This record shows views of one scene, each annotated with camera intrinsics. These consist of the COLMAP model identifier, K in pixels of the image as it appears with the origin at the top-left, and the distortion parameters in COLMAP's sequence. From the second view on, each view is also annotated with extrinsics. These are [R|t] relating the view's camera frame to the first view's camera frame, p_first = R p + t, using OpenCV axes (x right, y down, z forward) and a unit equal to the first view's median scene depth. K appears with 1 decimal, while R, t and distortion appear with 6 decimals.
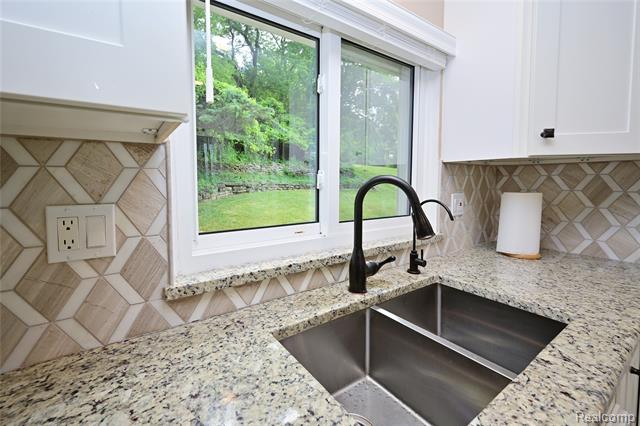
lens RADIAL K [[272.0, 0, 318.2], [0, 272.0, 202.8], [0, 0, 1]] dist [0.005638, -0.000707]
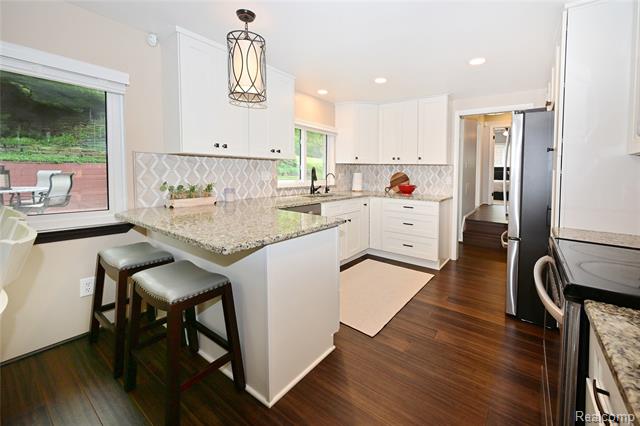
lens RADIAL K [[272.0, 0, 336.6], [0, 272.0, 181.2], [0, 0, 1]] dist [0.005638, -0.000707]
pose [[0.955920, 0.011047, 0.293421, -0.643308], [0.001083, 0.999153, -0.041146, 0.262974], [-0.293627, 0.039650, 0.955098, -2.751343]]
